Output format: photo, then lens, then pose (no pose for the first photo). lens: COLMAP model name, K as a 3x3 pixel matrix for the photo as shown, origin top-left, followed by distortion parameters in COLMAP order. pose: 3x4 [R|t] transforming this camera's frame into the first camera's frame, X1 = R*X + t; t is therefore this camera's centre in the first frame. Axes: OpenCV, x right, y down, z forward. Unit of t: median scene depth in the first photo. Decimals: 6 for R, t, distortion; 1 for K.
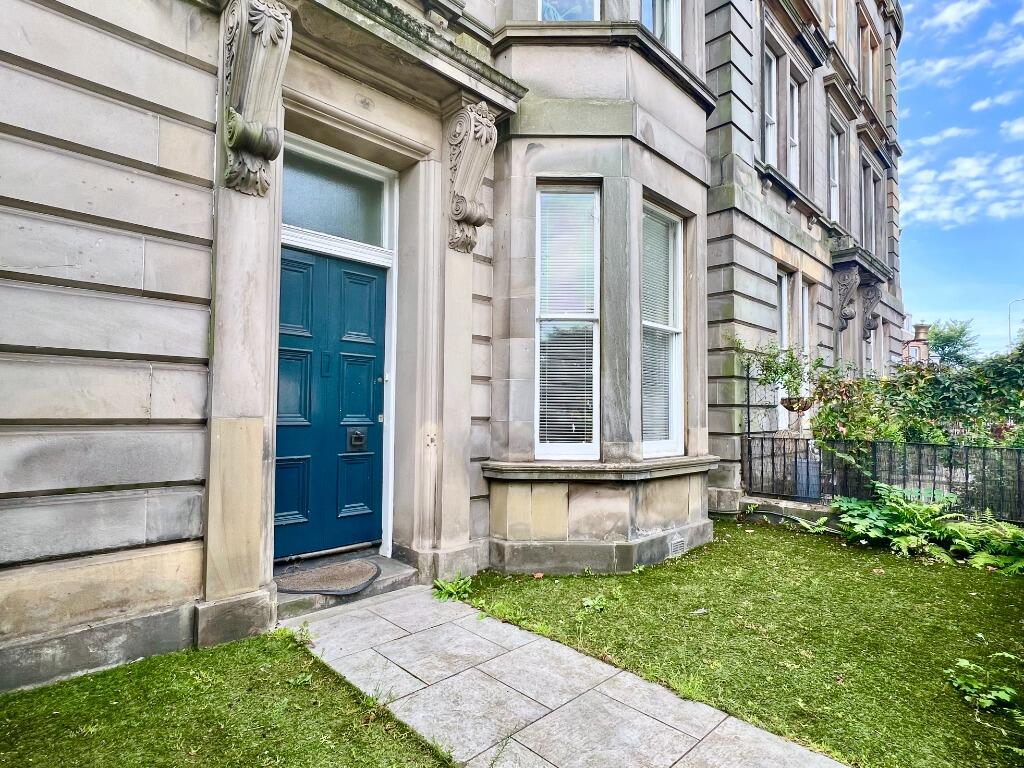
lens RADIAL K [[534.1, 0, 512.0], [0, 534.1, 384.0], [0, 0, 1]] dist [-0.000198, -0.000036]
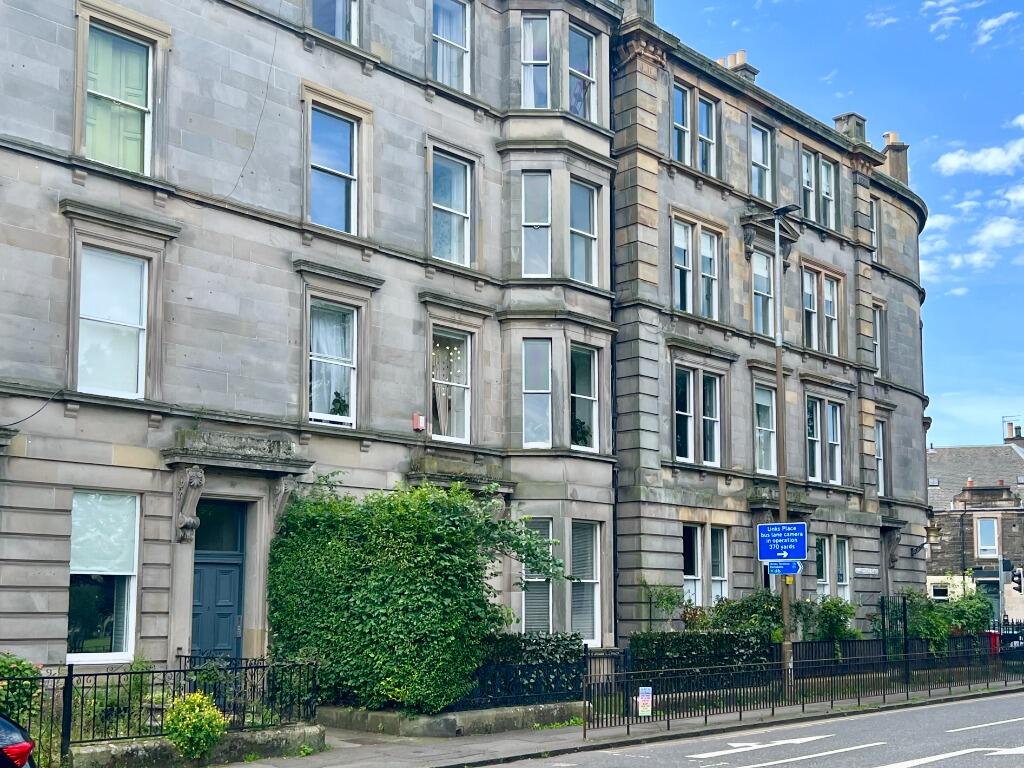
lens RADIAL K [[1124.8, 0, 512.0], [0, 1124.8, 384.0], [0, 0, 1]] dist [0.009518, 0.003814]
pose [[0.999959, 0.000530, 0.009021, -0.039066], [0.000776, 0.989556, -0.144149, -0.254234], [-0.009003, 0.144150, 0.989515, -3.615471]]
